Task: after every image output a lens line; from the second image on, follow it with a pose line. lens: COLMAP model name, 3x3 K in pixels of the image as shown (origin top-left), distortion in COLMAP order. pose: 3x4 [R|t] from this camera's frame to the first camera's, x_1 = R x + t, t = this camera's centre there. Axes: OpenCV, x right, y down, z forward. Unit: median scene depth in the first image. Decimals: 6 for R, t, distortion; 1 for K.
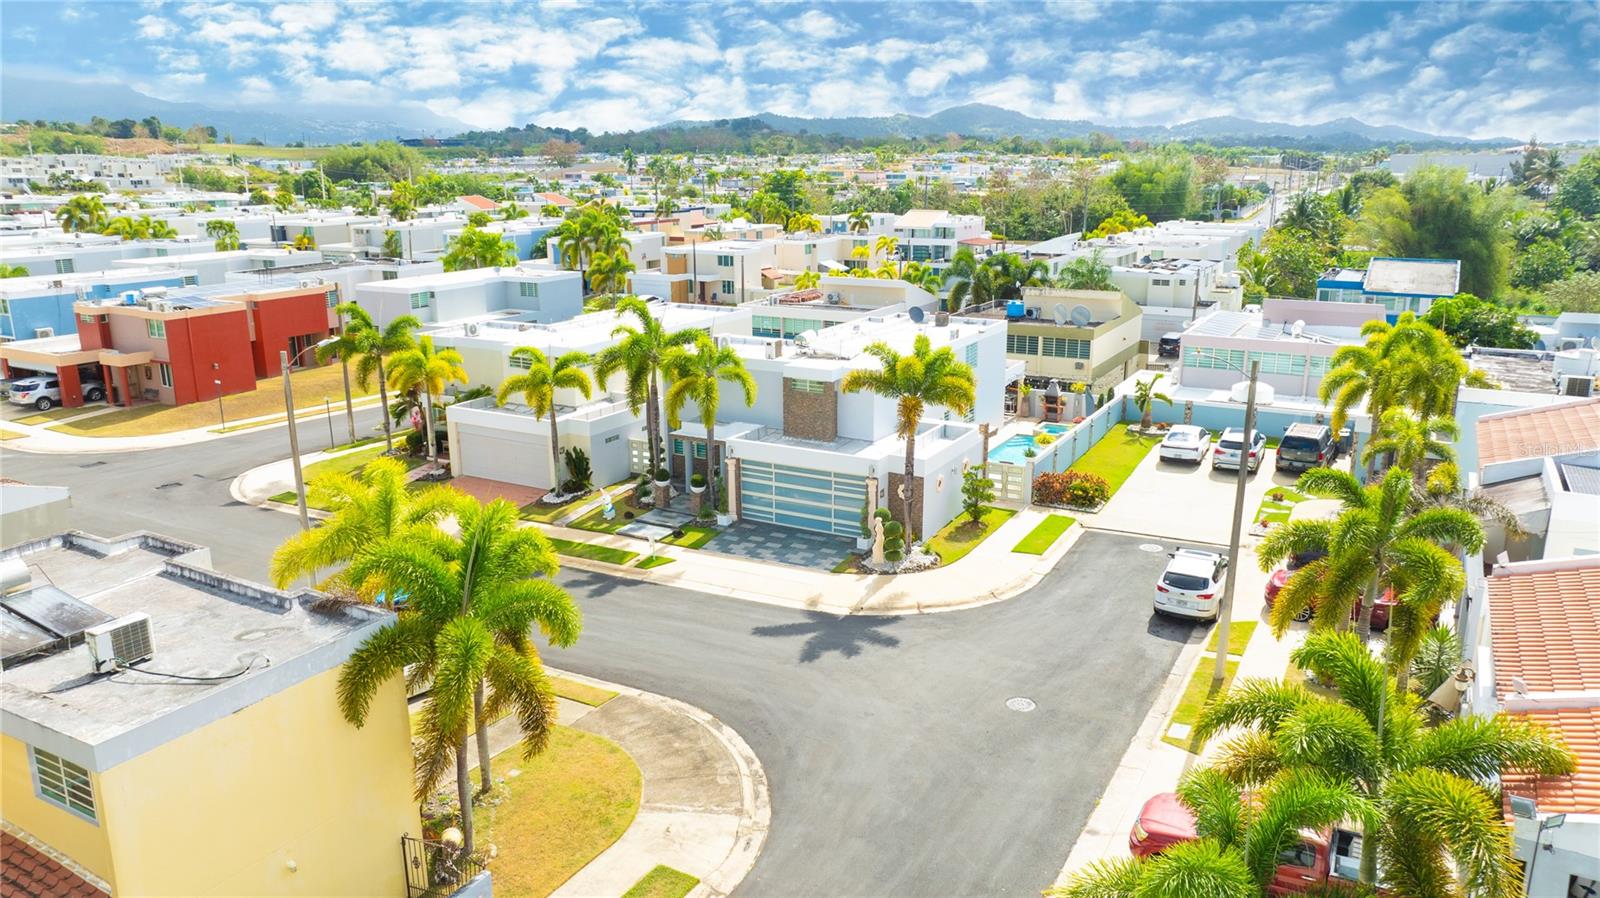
lens RADIAL K [[1128.3, 0, 800.2], [0, 1128.3, 442.9], [0, 0, 1]] dist [-0.030535, 0.027658]
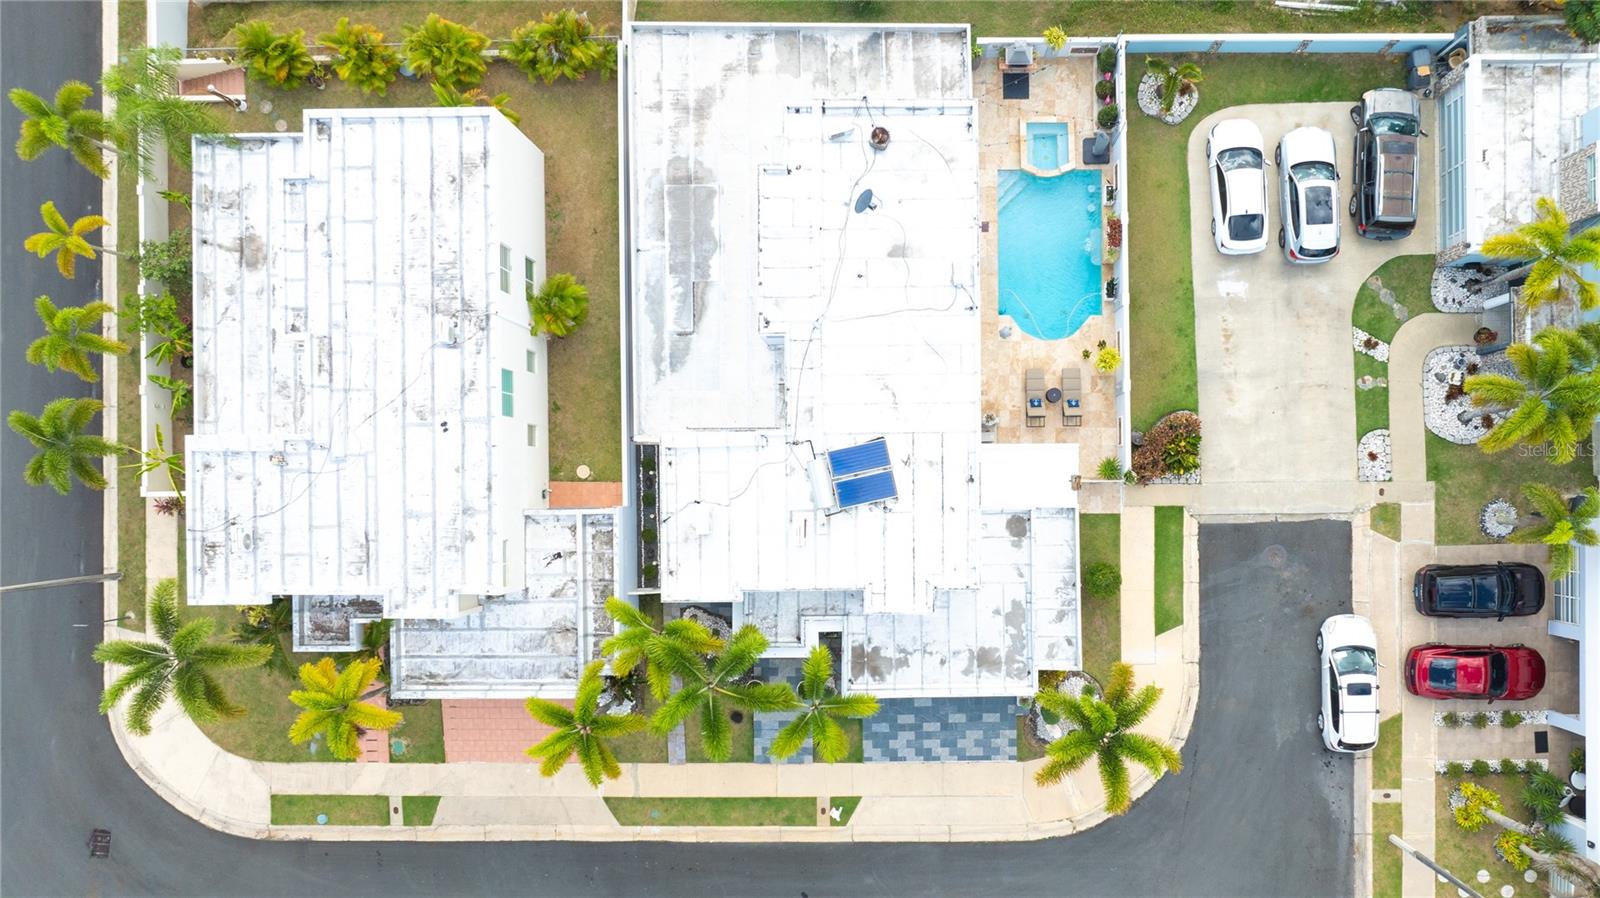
lens RADIAL K [[1234.6, 0, 890.4], [0, 1234.6, 502.3], [0, 0, 1]] dist [-0.015956, 0.009529]
pose [[0.866416, -0.499315, 0.002803, 0.032851], [0.122357, 0.217751, 0.968304, -0.835567], [-0.484099, -0.838612, 0.249758, 0.775541]]
